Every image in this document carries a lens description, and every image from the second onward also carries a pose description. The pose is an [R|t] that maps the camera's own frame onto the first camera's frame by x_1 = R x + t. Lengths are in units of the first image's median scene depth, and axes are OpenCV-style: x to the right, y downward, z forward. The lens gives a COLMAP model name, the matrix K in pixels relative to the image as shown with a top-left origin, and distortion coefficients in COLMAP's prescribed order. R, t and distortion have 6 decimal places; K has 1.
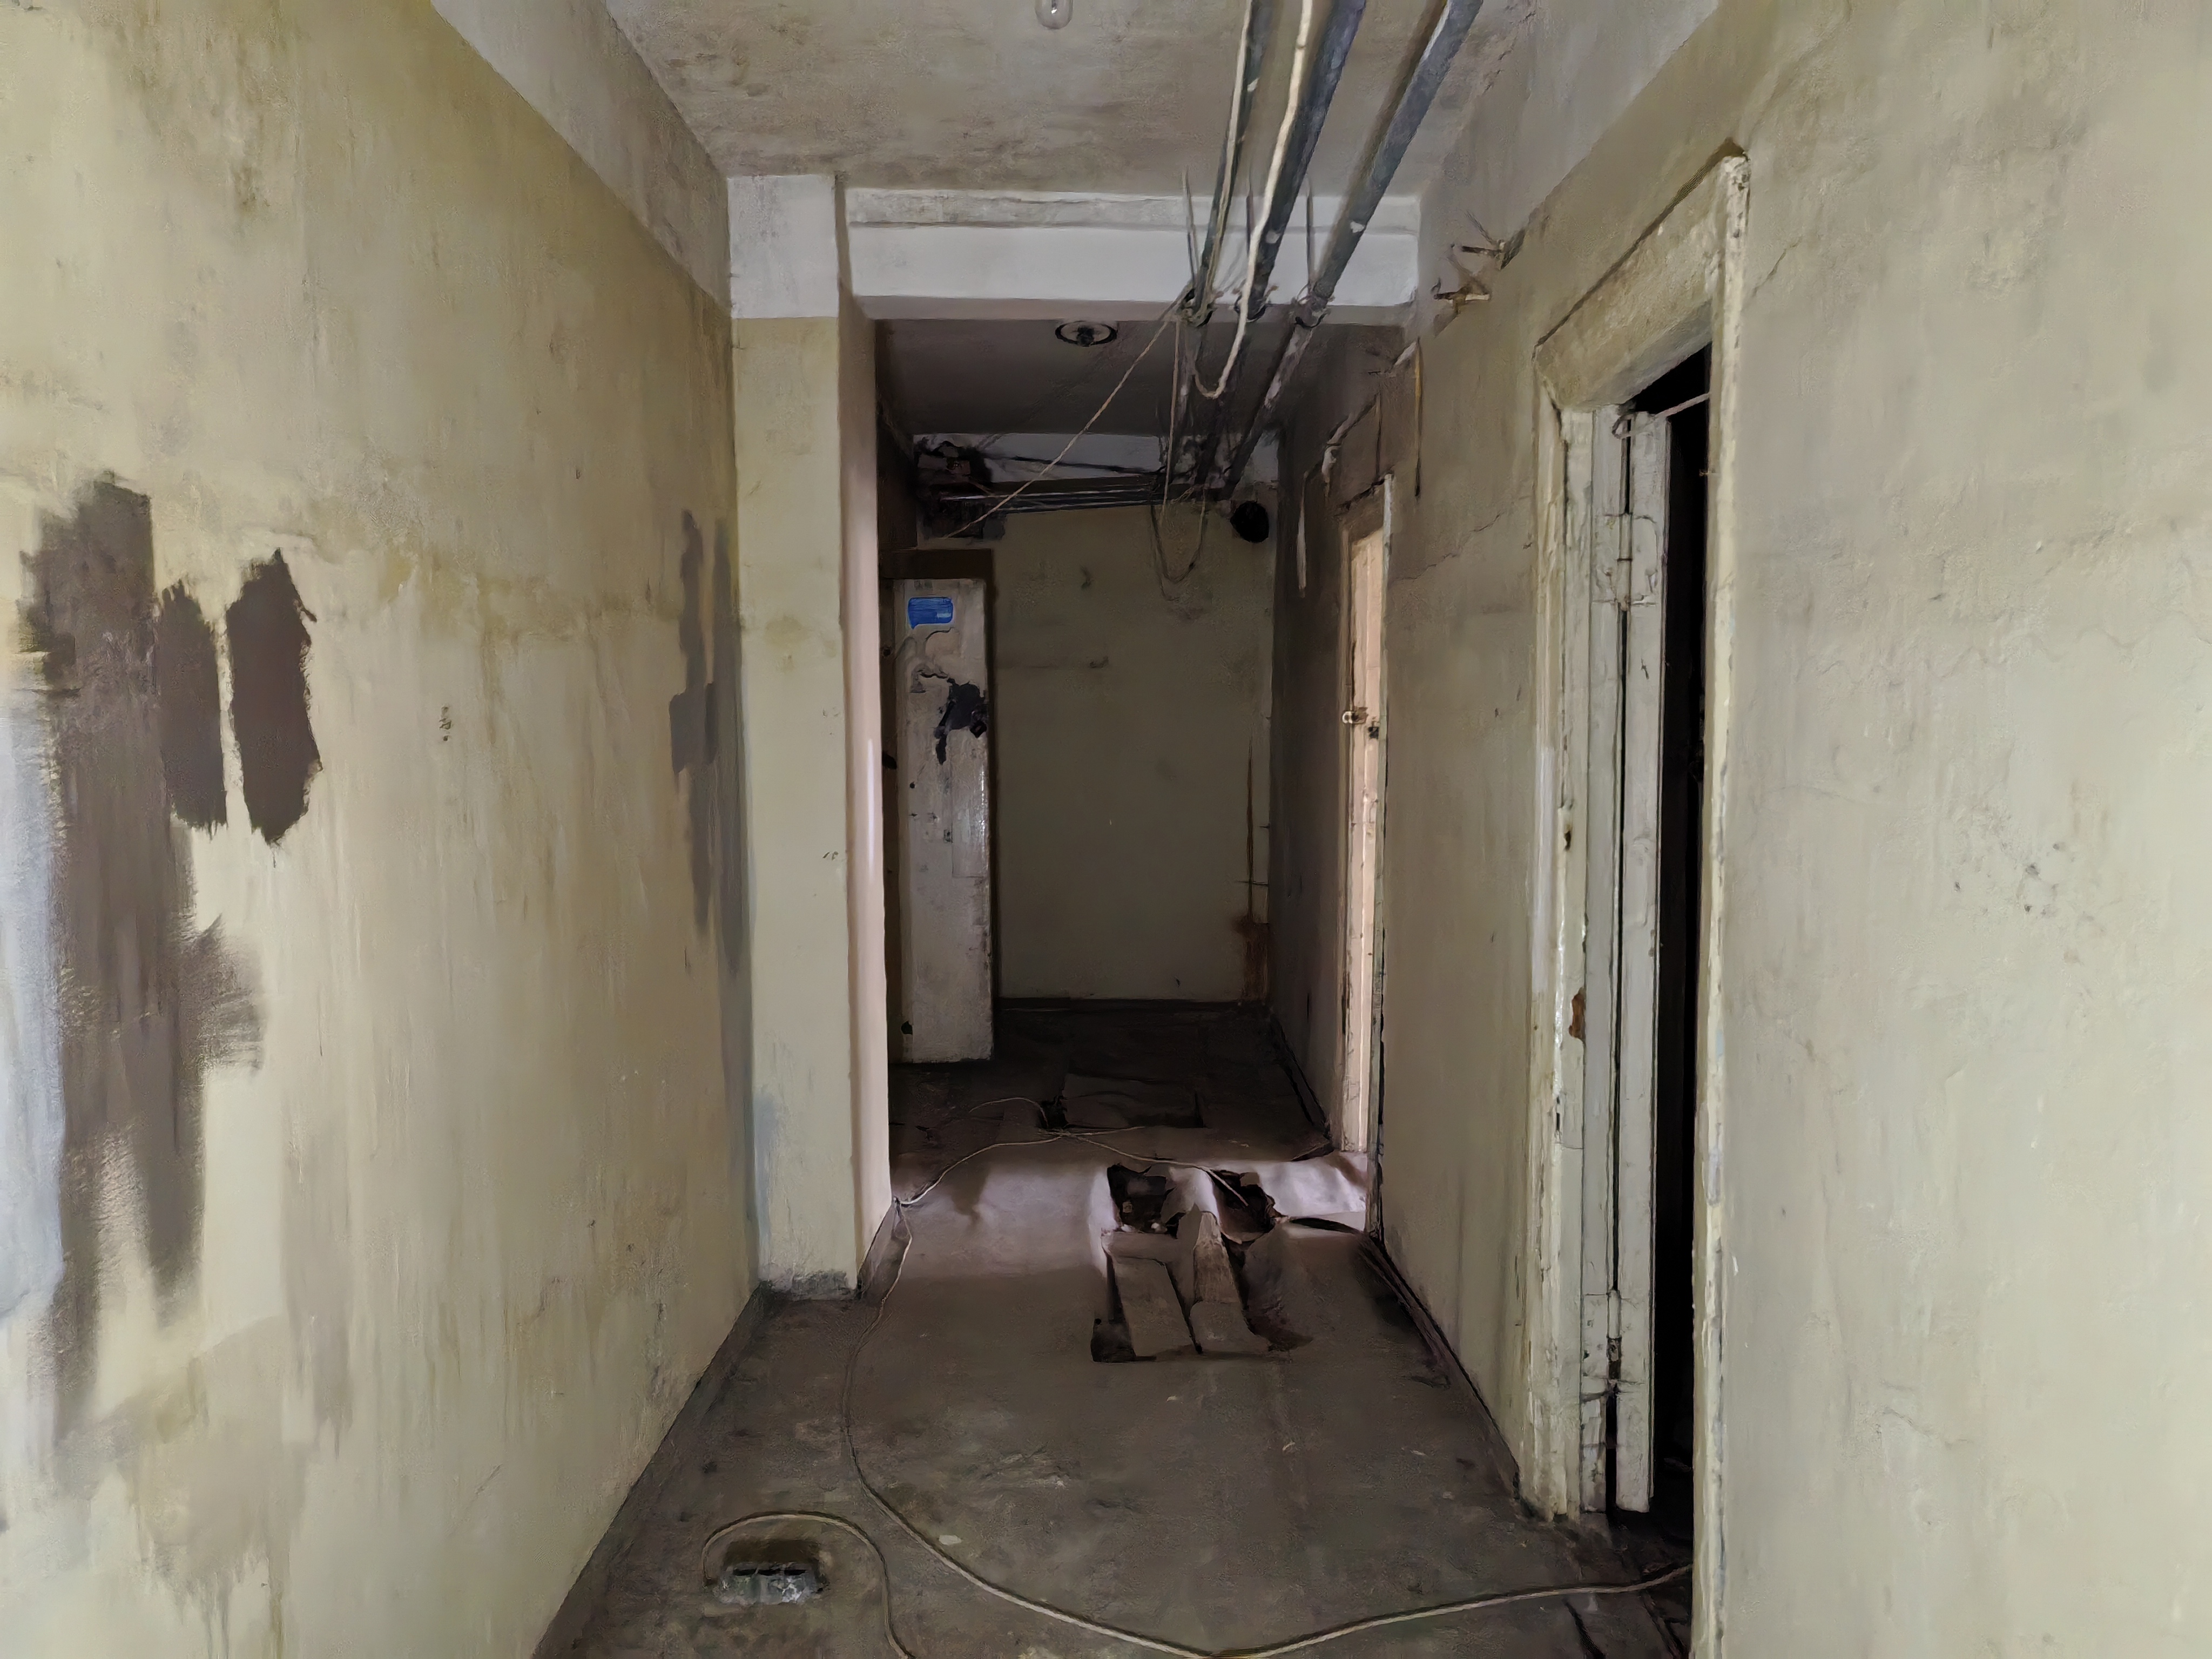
lens RADIAL K [[1709.4, 0, 1106.0], [0, 1709.4, 821.0], [0, 0, 1]] dist [0.053353, -0.004283]
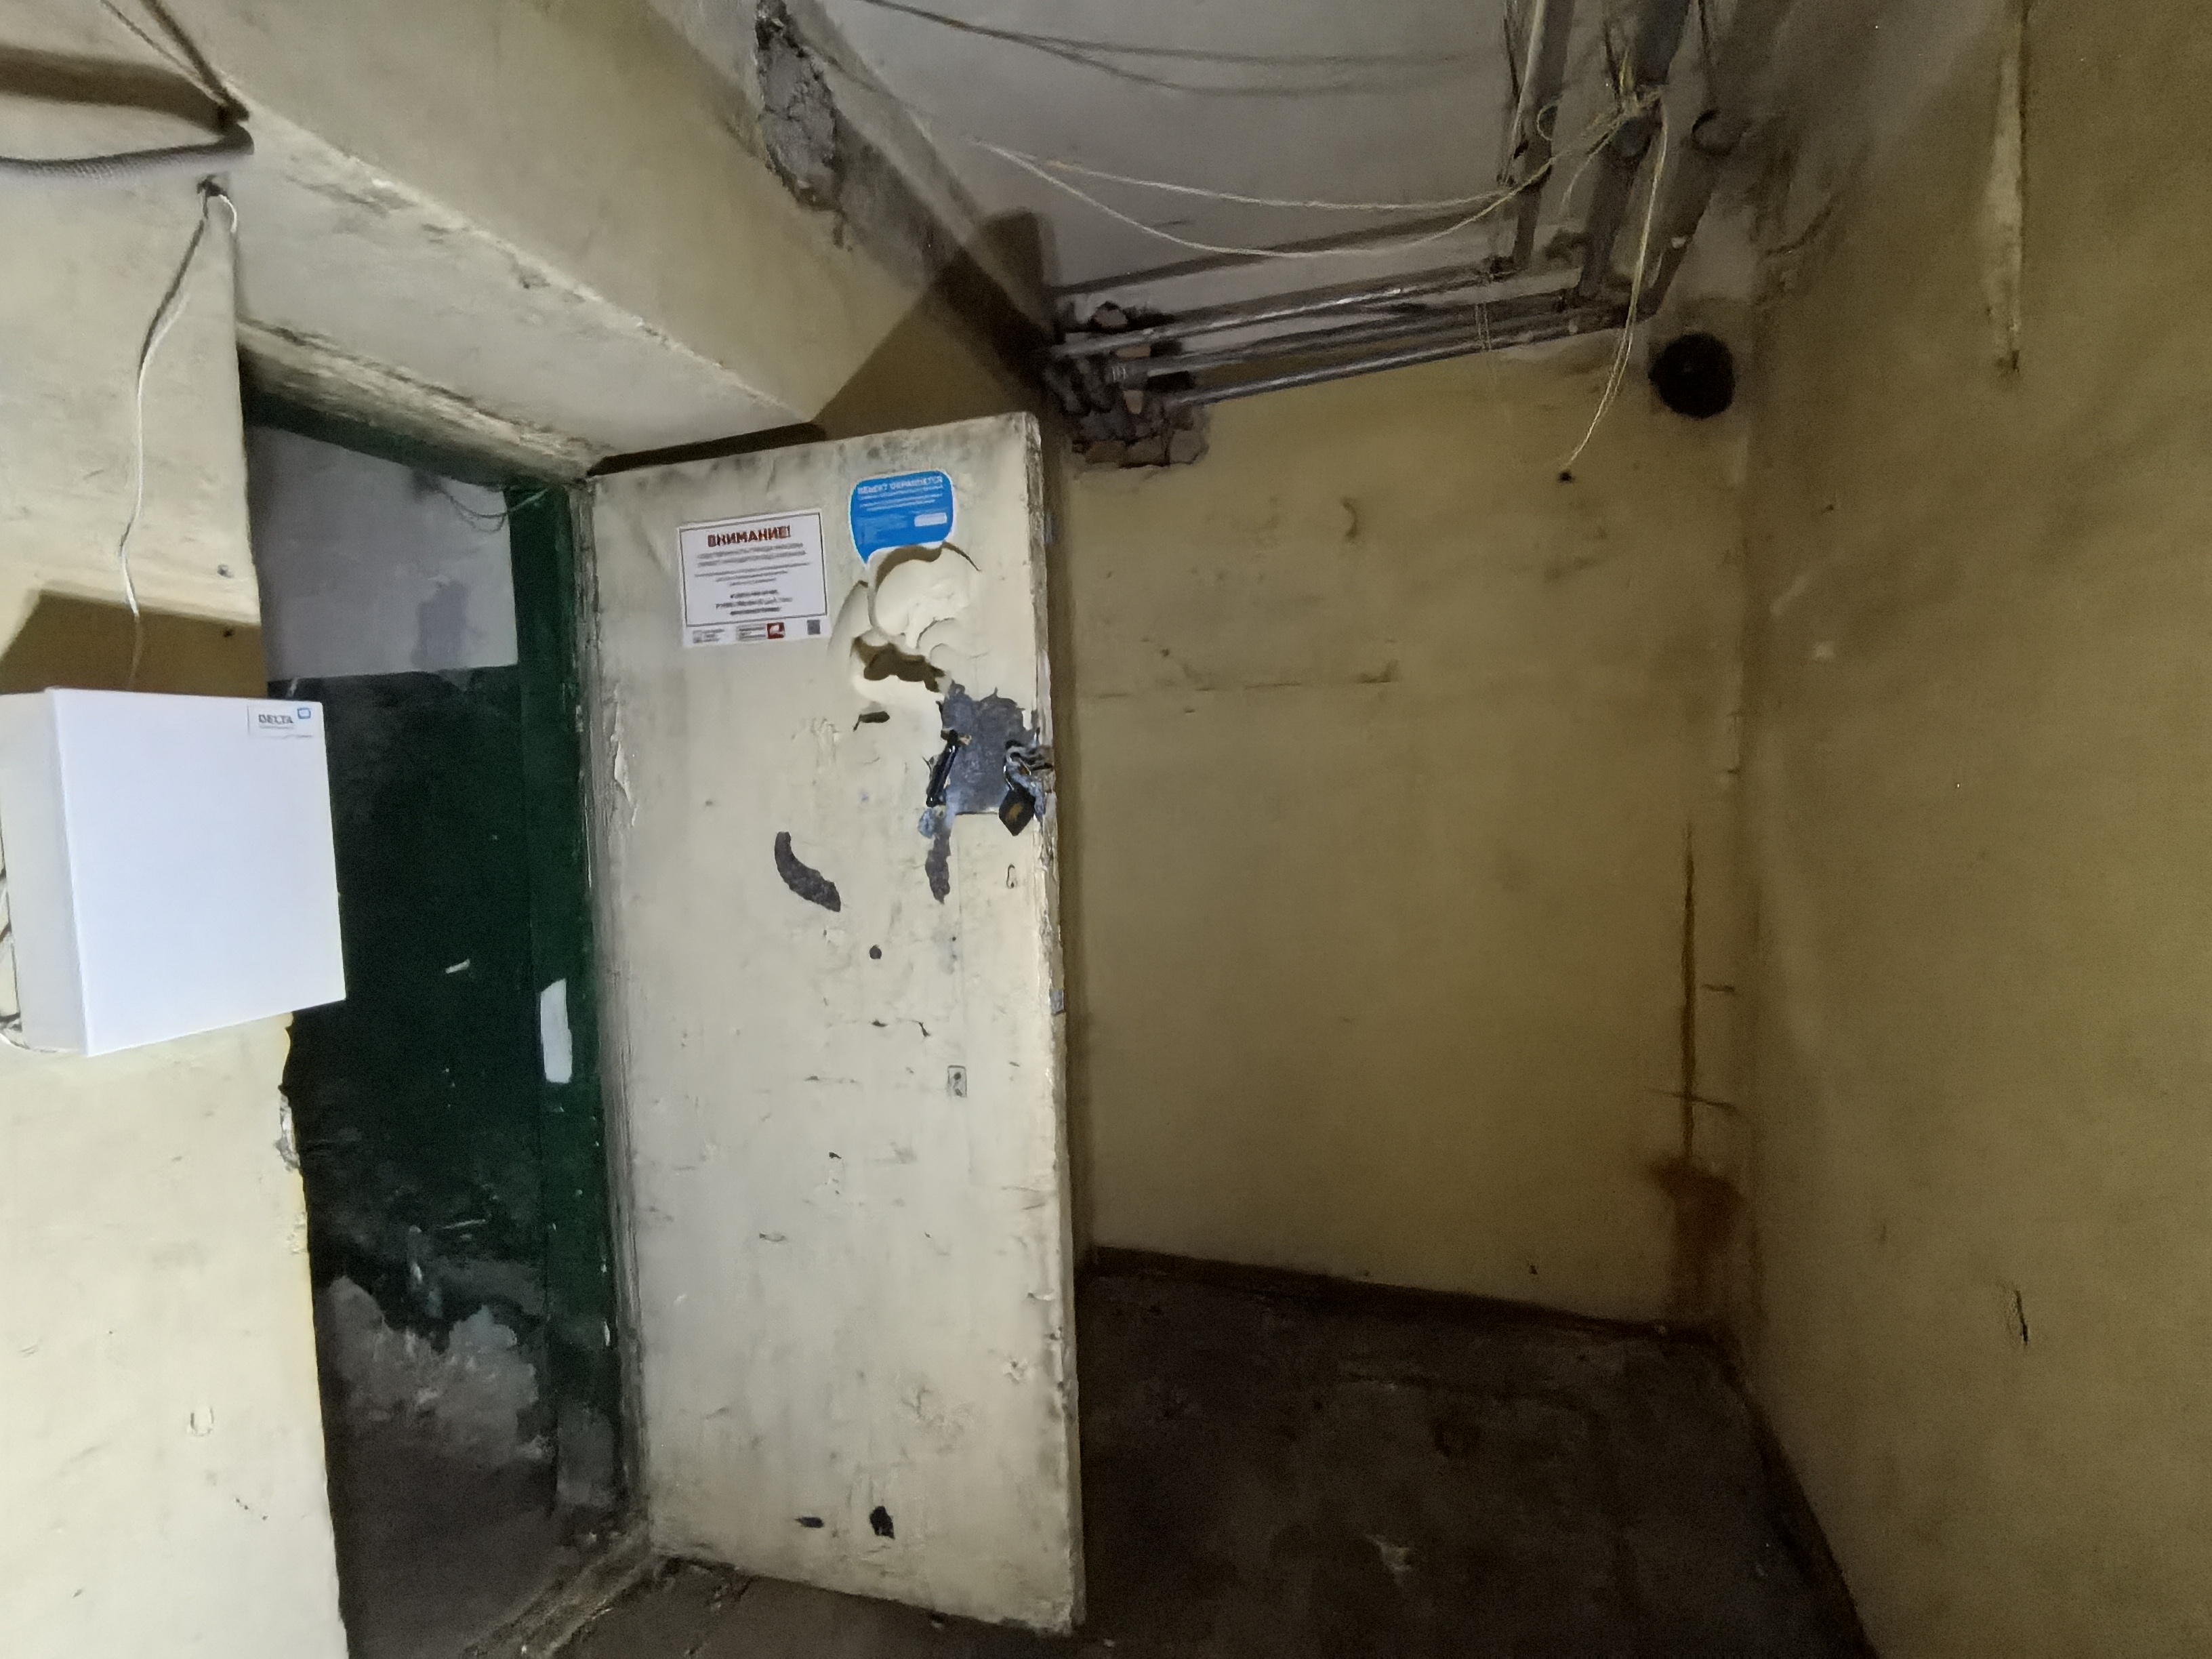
lens RADIAL K [[1032.2, 0, 1120.6], [0, 1032.2, 830.6], [0, 0, 1]] dist [0.004641, 0.000716]
pose [[0.958896, 0.000372, -0.283759, 0.012326], [-0.001250, 0.999995, -0.002914, -0.048972], [0.283756, 0.003149, 0.958891, 0.780145]]
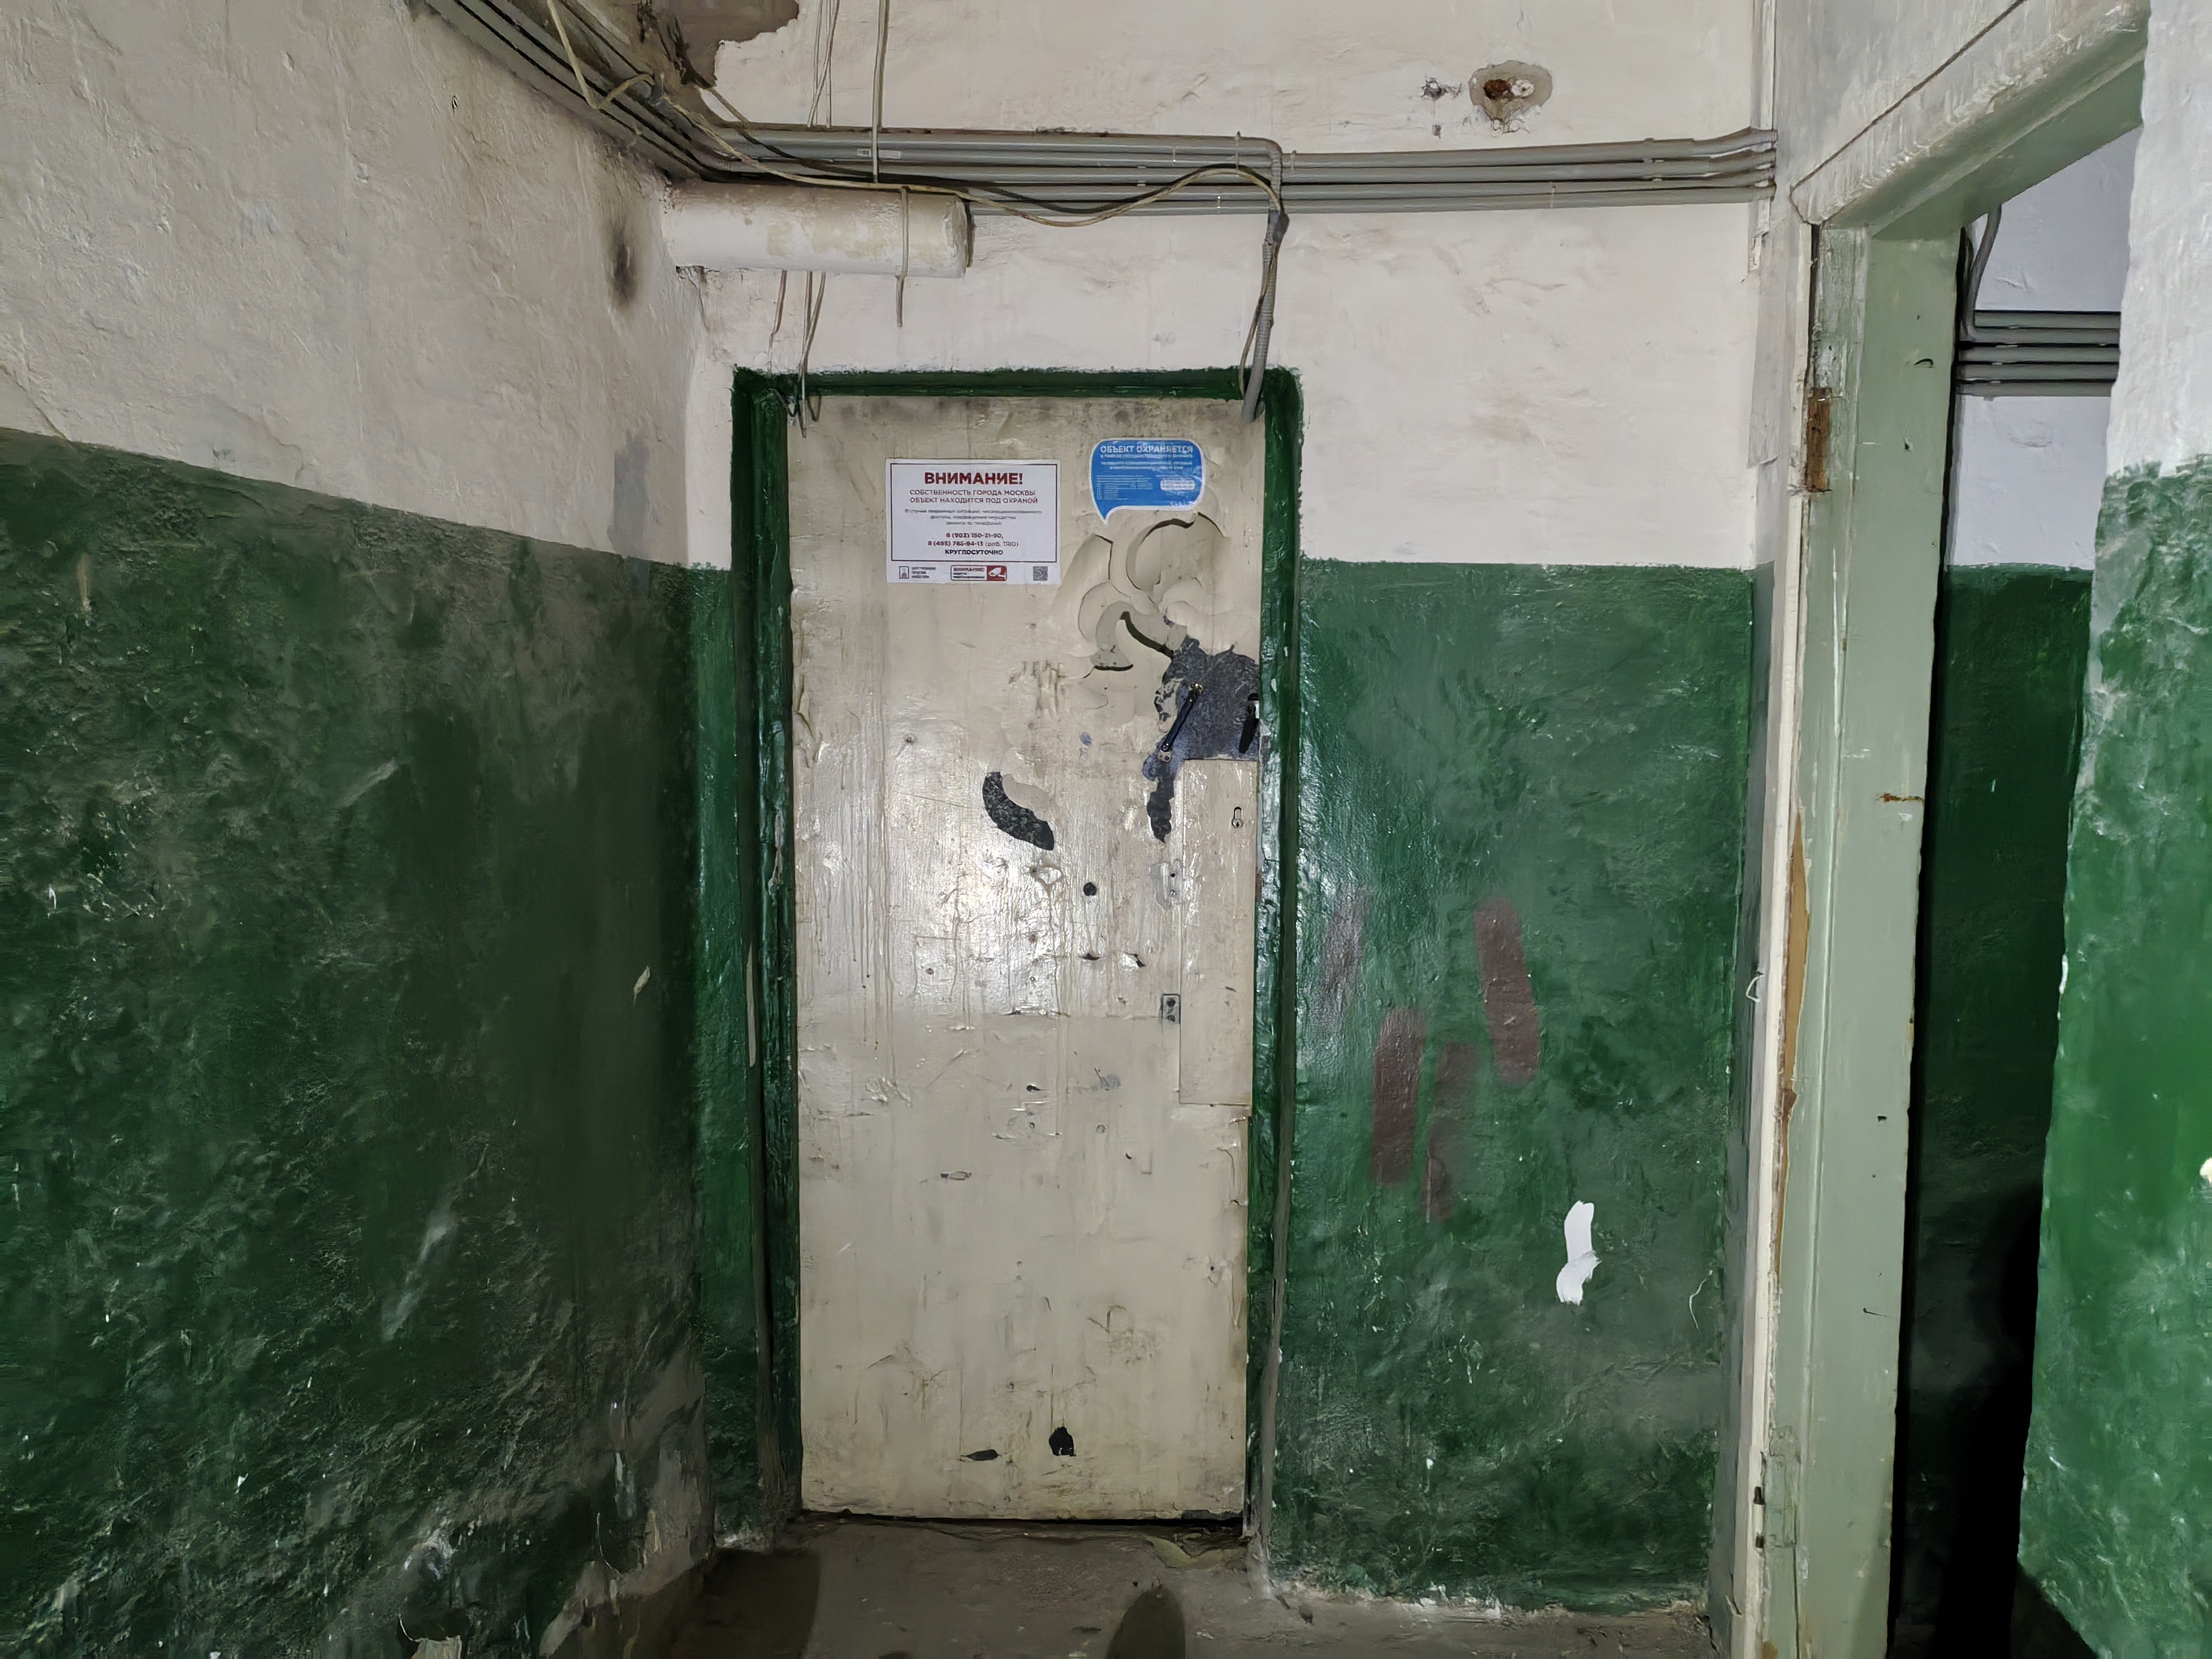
lens RADIAL K [[1709.4, 0, 1108.6], [0, 1709.4, 844.0], [0, 0, 1]] dist [0.053353, -0.004283]
pose [[0.999704, 0.020634, 0.012877, -0.114292], [-0.021017, 0.999318, 0.030350, -0.044845], [-0.012242, -0.030611, 0.999456, 0.573973]]
